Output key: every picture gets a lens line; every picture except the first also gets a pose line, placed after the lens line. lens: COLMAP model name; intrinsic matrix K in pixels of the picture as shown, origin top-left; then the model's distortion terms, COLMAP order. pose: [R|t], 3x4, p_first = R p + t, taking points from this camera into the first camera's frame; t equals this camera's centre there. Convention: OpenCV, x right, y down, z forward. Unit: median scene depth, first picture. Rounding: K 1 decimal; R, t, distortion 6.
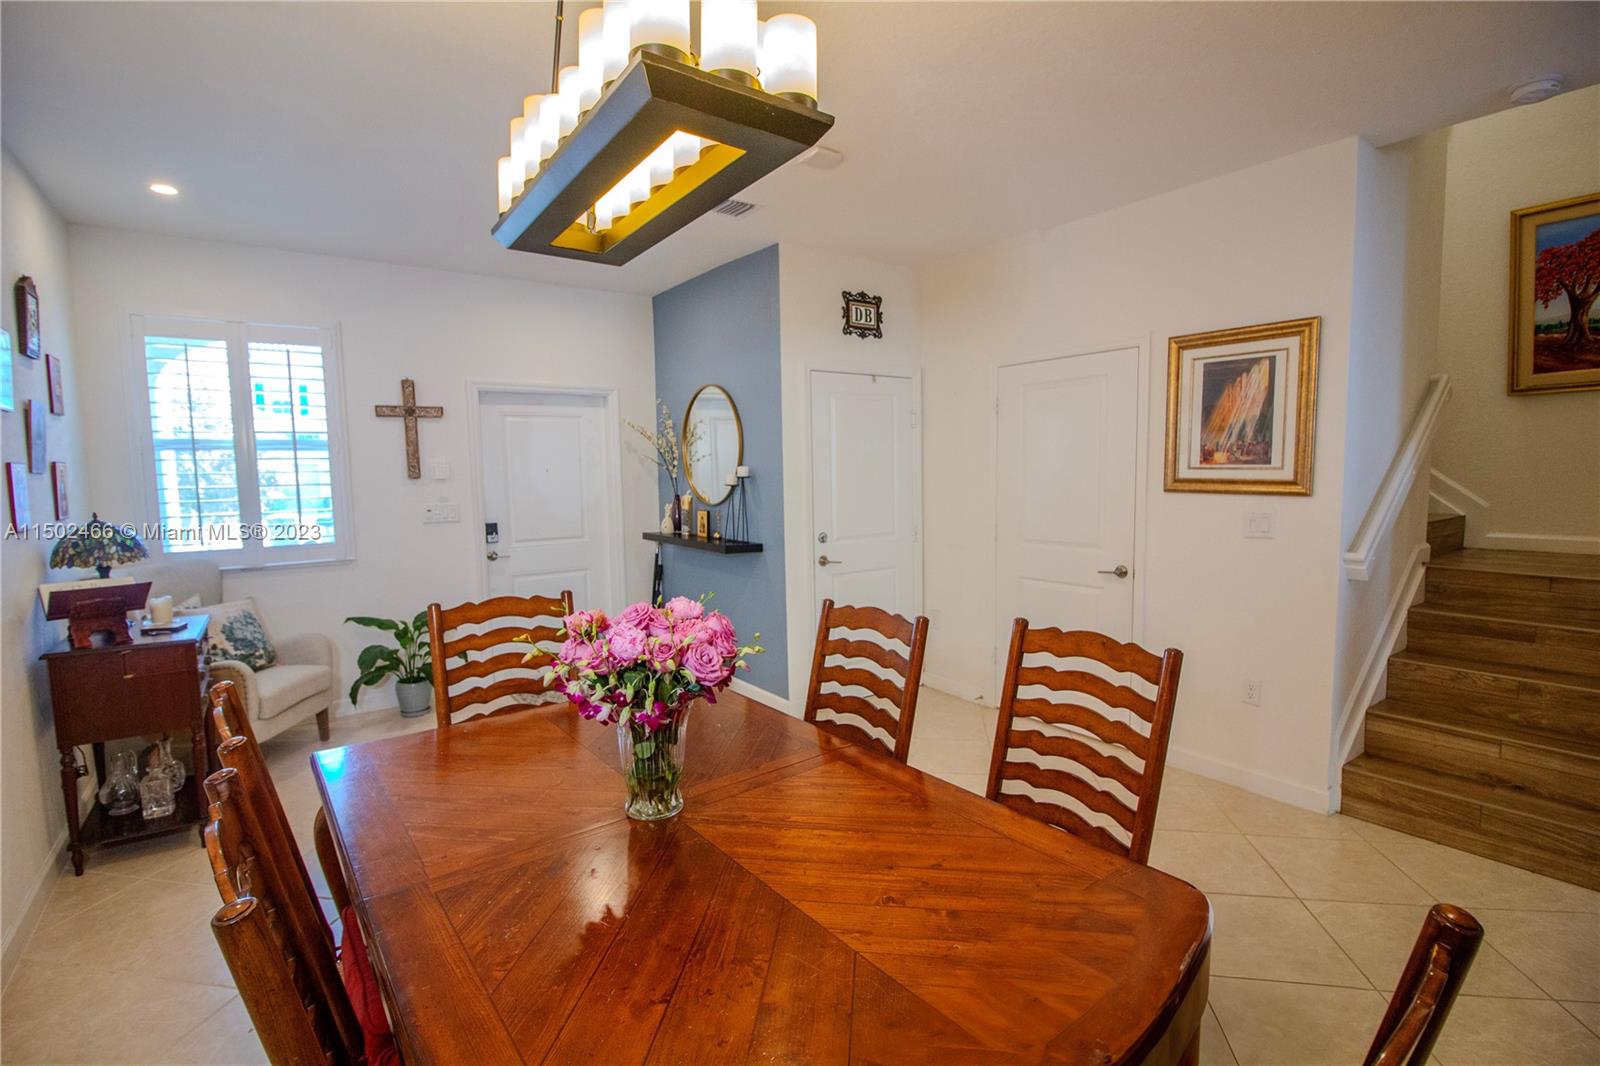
lens RADIAL K [[741.6, 0, 806.7], [0, 741.6, 530.3], [0, 0, 1]] dist [-0.021926, -0.001380]
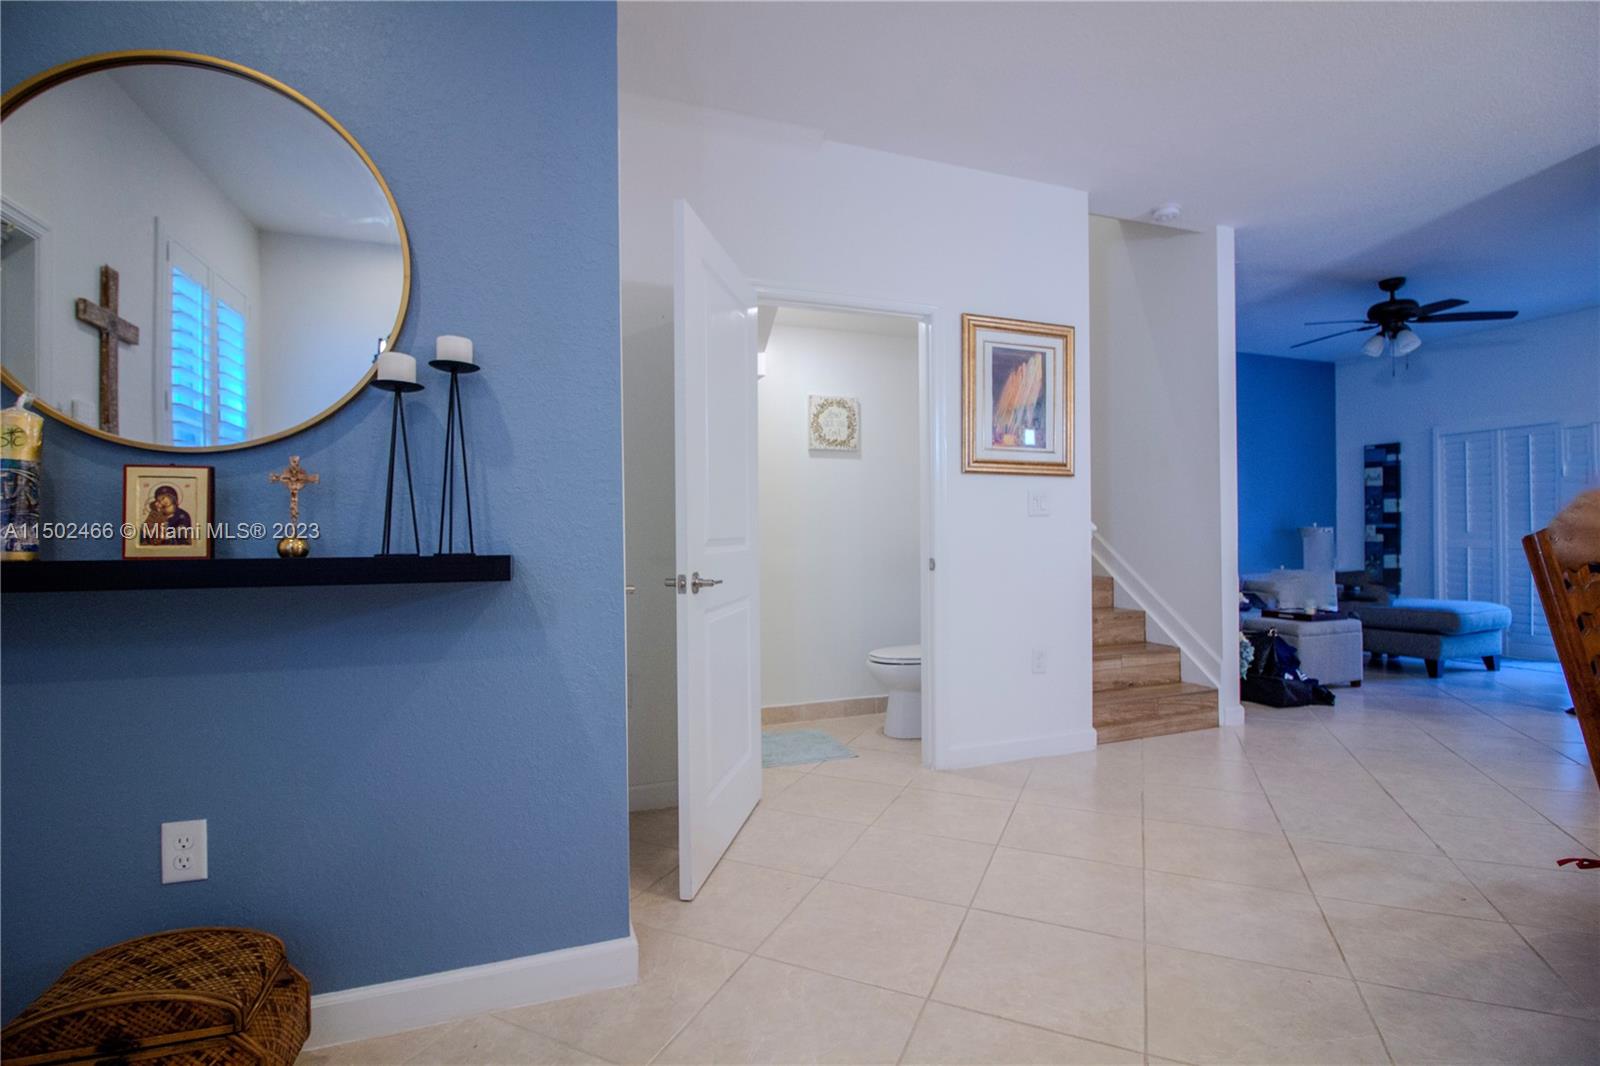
lens RADIAL K [[741.6, 0, 793.7], [0, 741.6, 532.0], [0, 0, 1]] dist [-0.021926, -0.001380]
pose [[0.245040, 0.027062, 0.969135, -0.514349], [0.099559, 0.993624, -0.052918, 0.054258], [-0.964388, 0.109453, 0.240783, 1.059455]]
